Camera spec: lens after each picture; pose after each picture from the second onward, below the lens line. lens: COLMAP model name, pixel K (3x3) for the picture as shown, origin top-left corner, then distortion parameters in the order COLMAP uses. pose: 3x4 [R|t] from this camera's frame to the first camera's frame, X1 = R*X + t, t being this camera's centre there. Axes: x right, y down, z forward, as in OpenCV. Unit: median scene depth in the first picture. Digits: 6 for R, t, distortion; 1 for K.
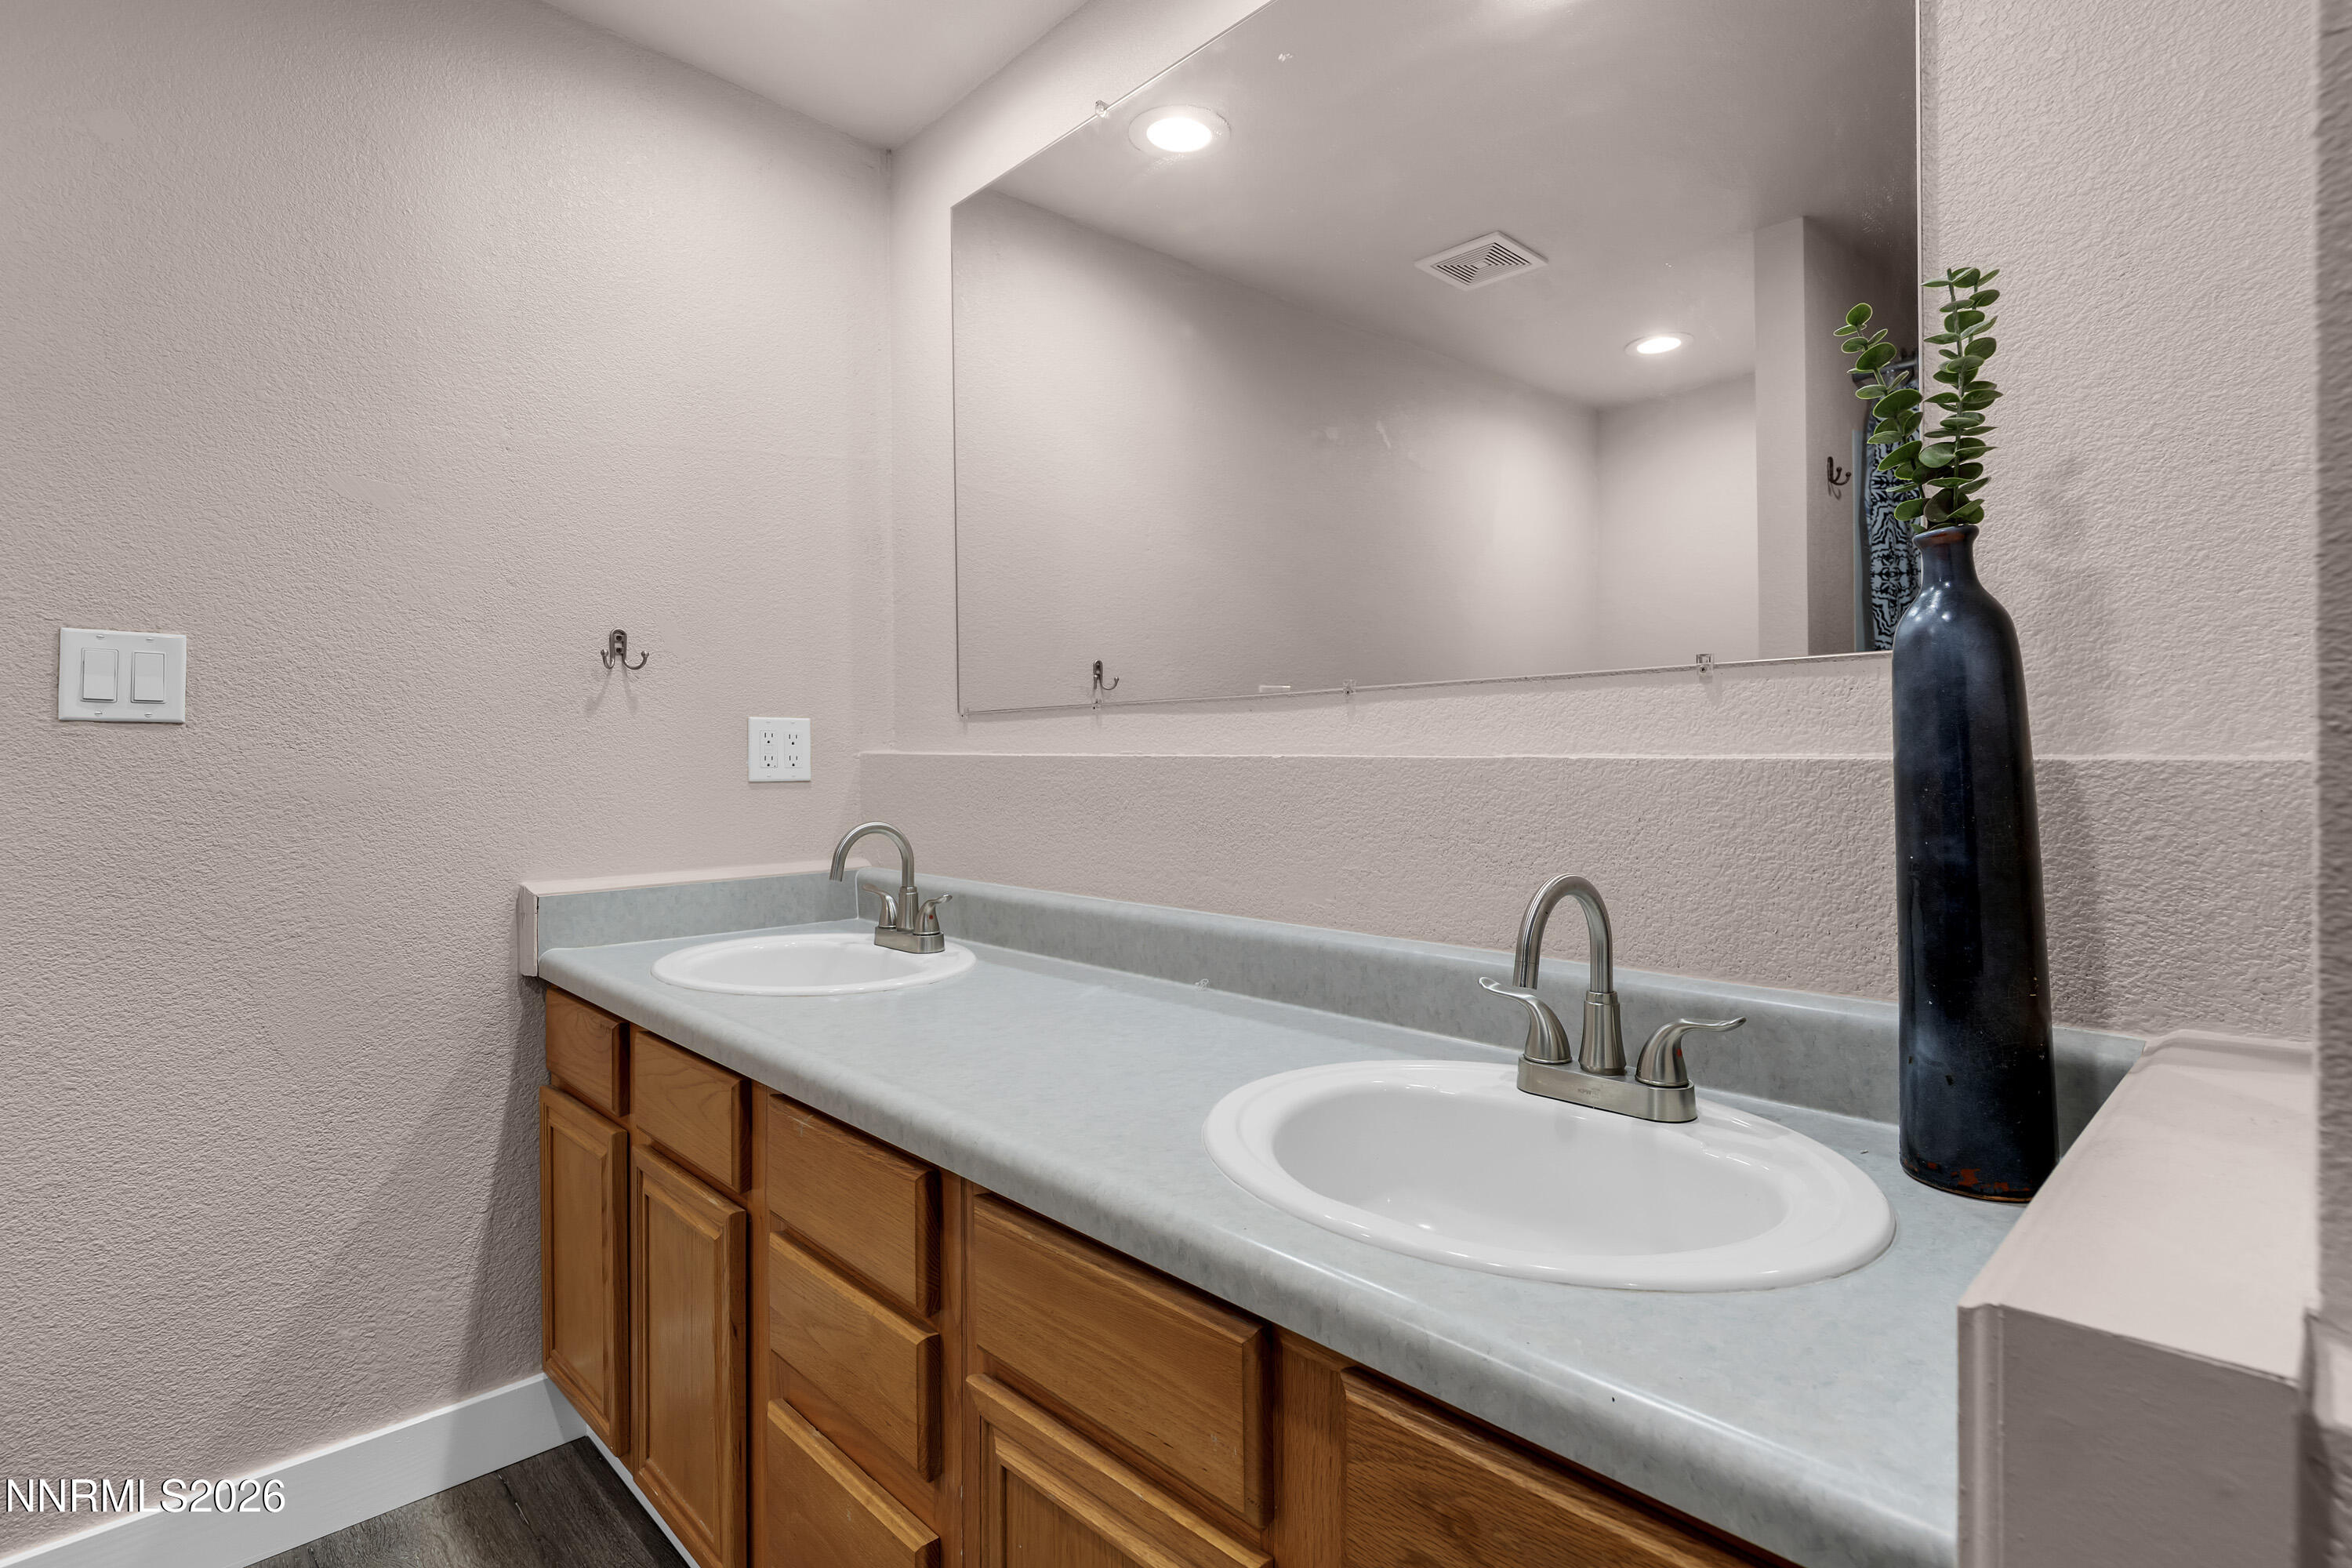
lens RADIAL K [[1119.3, 0, 1197.5], [0, 1119.3, 762.6], [0, 0, 1]] dist [0.005400, -0.000807]
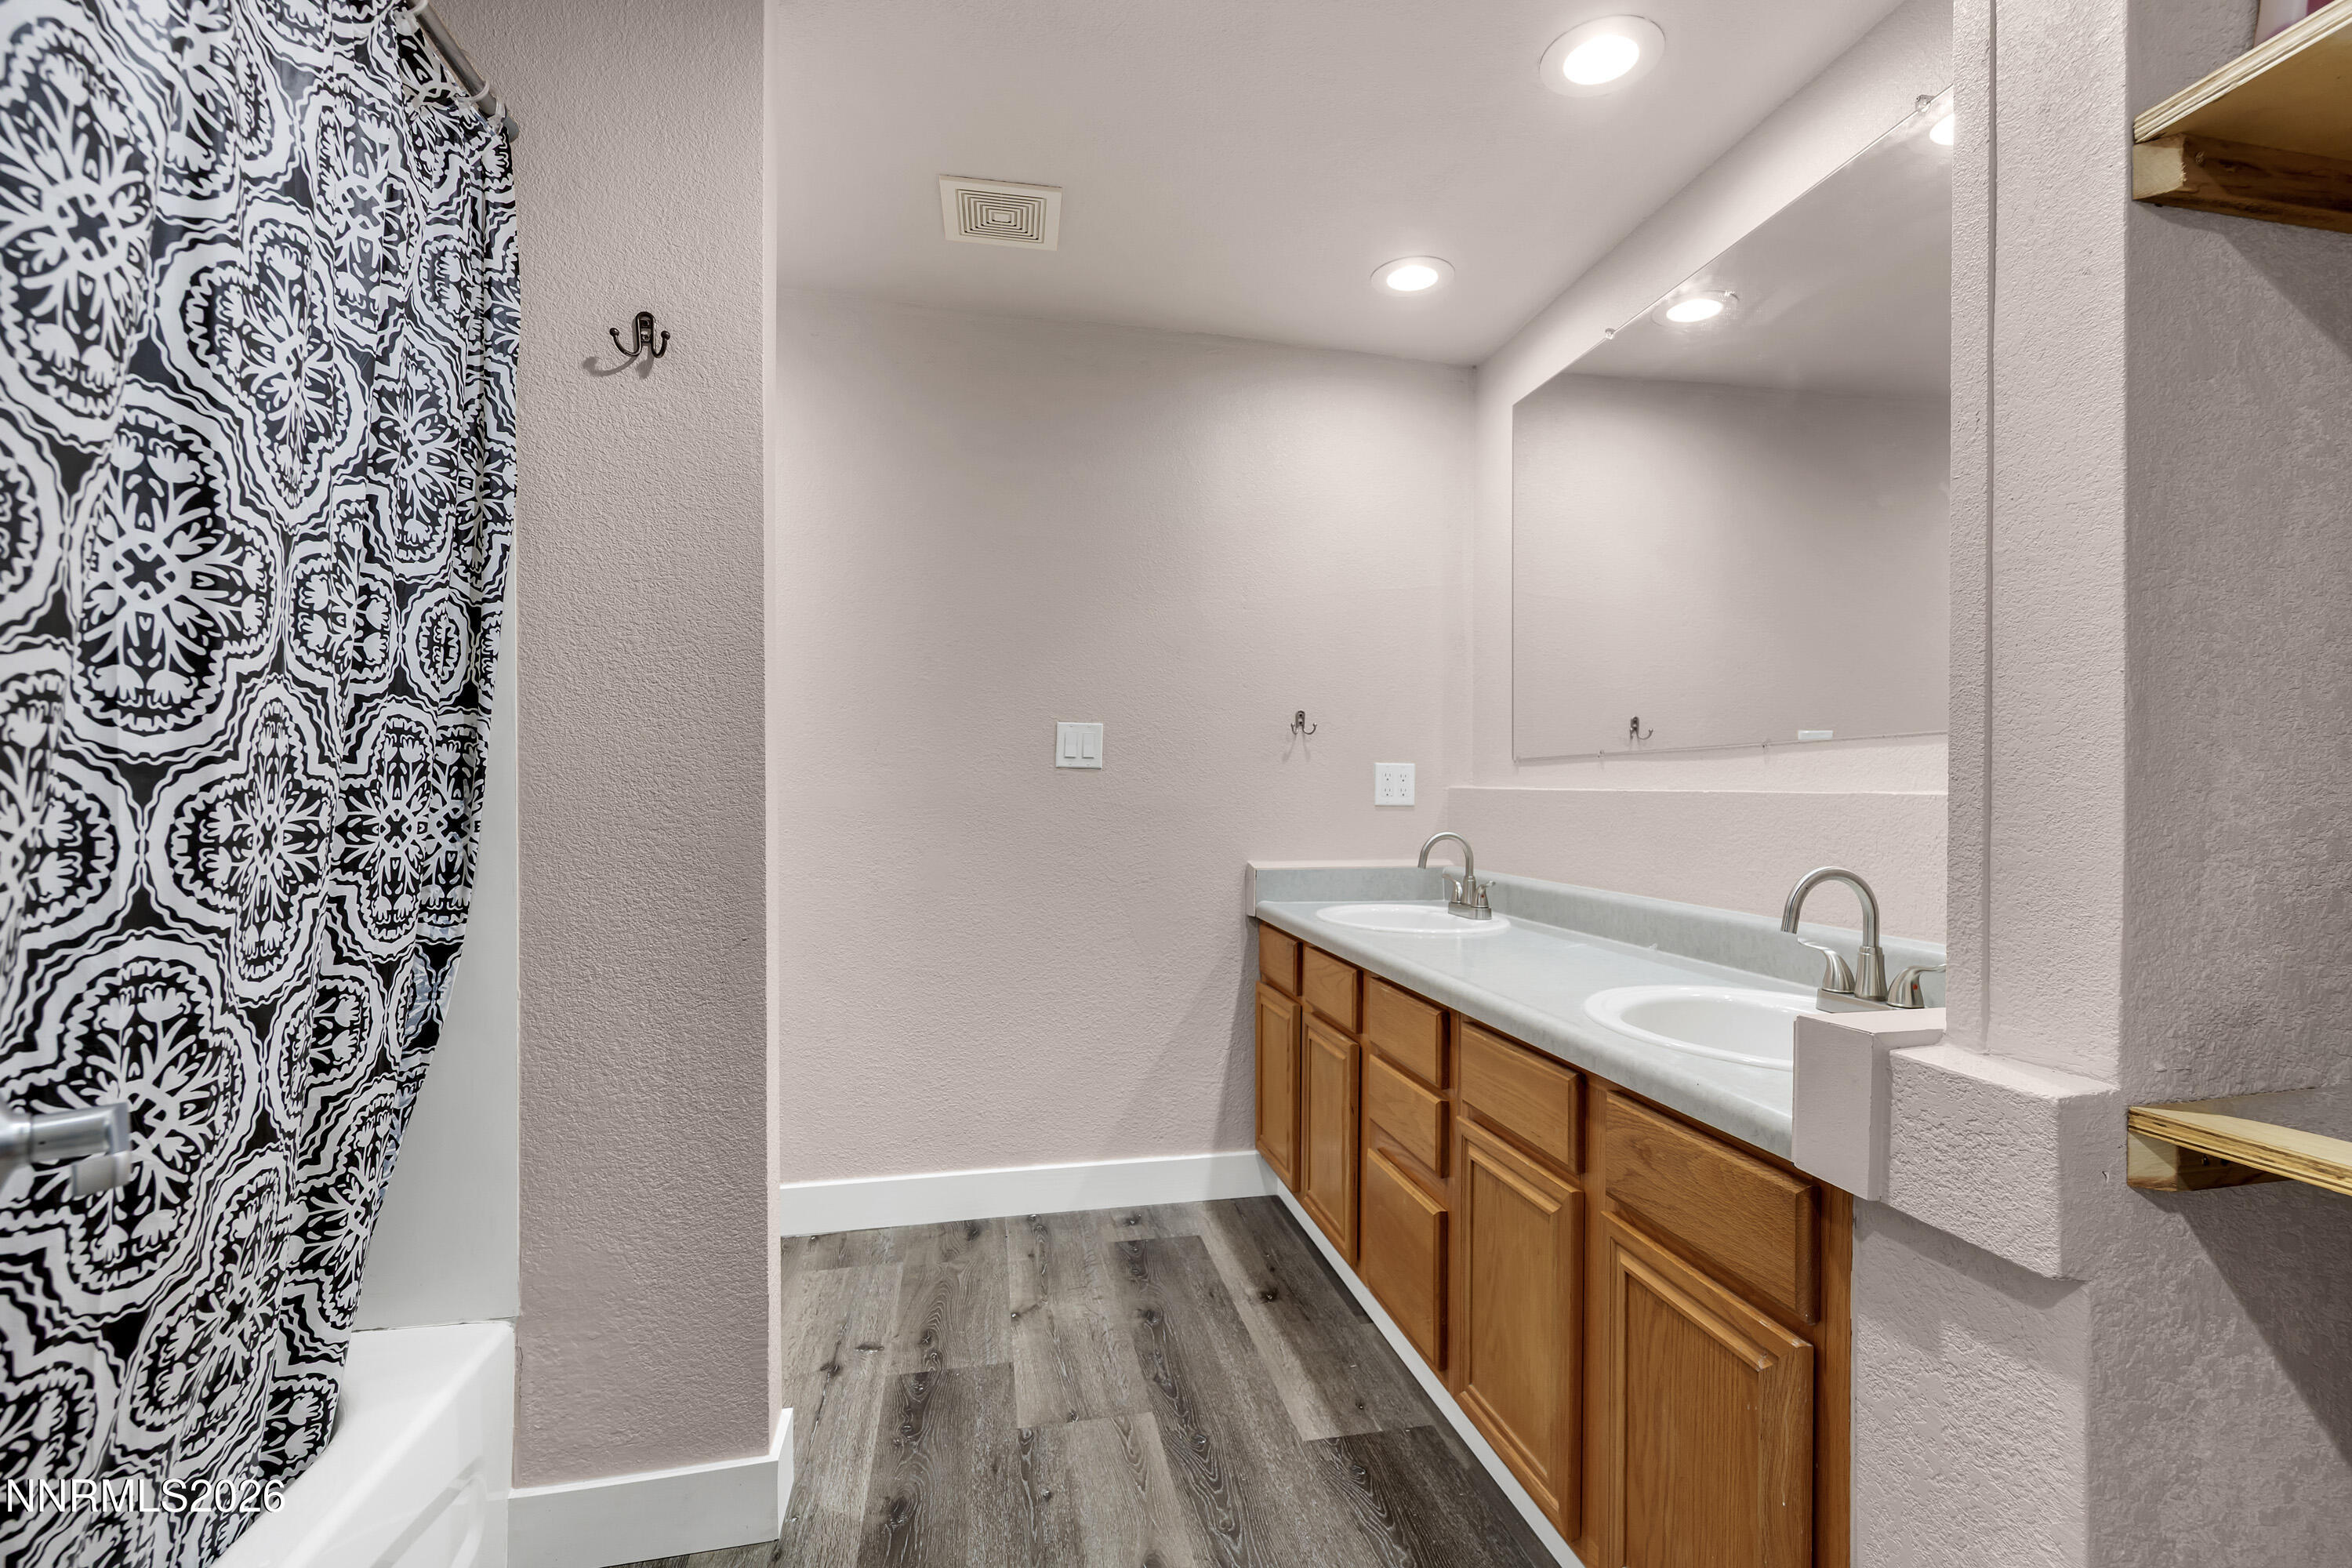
lens RADIAL K [[1031.5, 0, 1185.0], [0, 1031.5, 789.8], [0, 0, 1]] dist [-0.001341, -0.000235]
pose [[0.830216, 0.009841, -0.557356, 0.211955], [-0.014249, 0.999892, -0.003571, 0.005644], [0.557260, 0.010906, 0.830266, -0.396301]]
